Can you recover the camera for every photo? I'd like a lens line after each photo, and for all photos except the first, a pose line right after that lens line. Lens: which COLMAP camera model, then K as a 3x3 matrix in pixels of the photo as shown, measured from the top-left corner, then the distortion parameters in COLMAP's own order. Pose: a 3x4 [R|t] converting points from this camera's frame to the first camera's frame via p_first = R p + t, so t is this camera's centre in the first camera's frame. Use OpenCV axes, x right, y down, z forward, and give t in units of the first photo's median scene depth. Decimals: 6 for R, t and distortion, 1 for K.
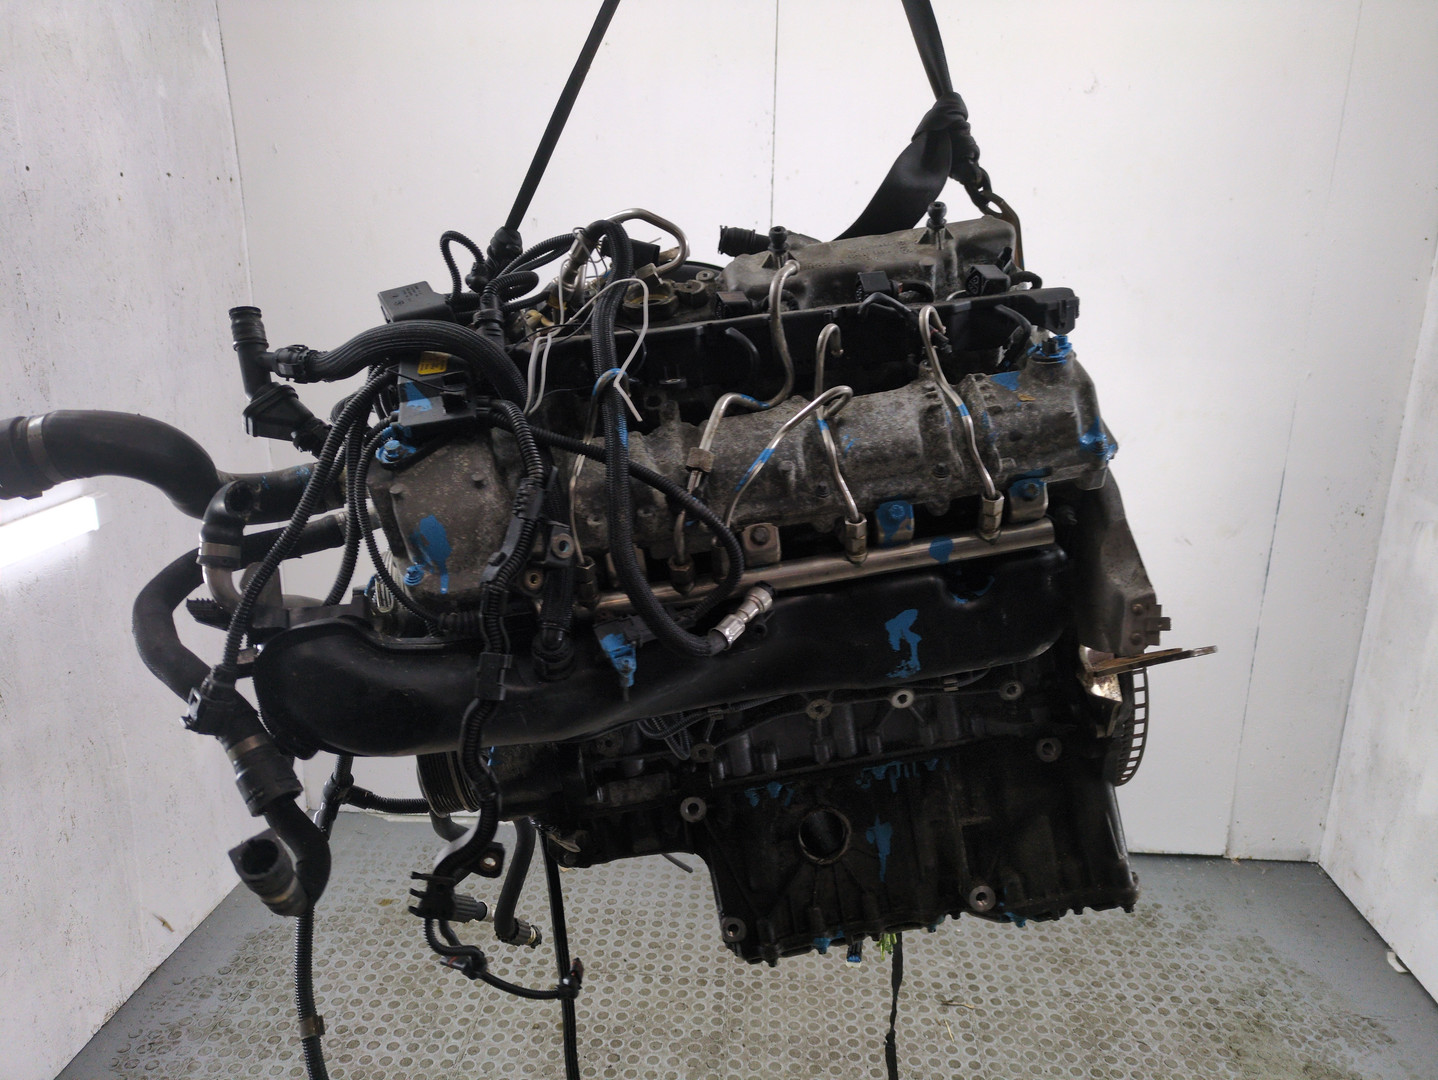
lens RADIAL K [[1054.3, 0, 722.1], [0, 1054.3, 584.9], [0, 0, 1]] dist [0.044250, -0.030506]
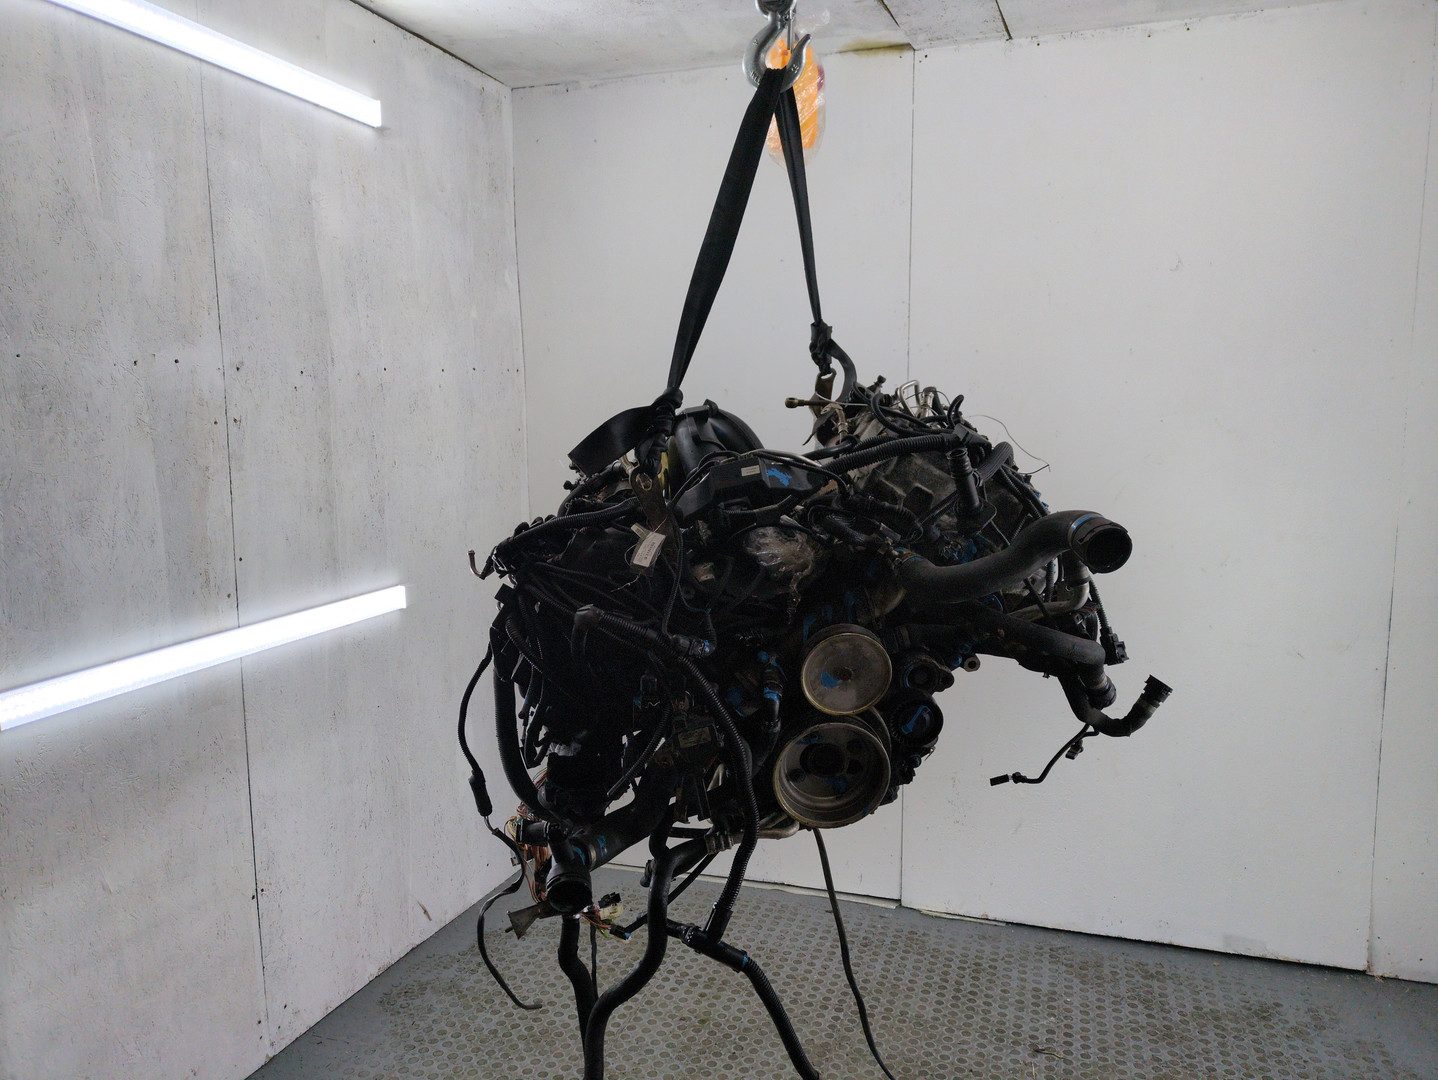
lens RADIAL K [[1054.3, 0, 722.2], [0, 1054.3, 599.8], [0, 0, 1]] dist [0.044250, -0.030506]
pose [[0.964696, 0.018032, -0.262746, 0.175777], [-0.053649, 0.990190, -0.129021, 0.085372], [0.257842, 0.138562, 0.956200, -0.223694]]
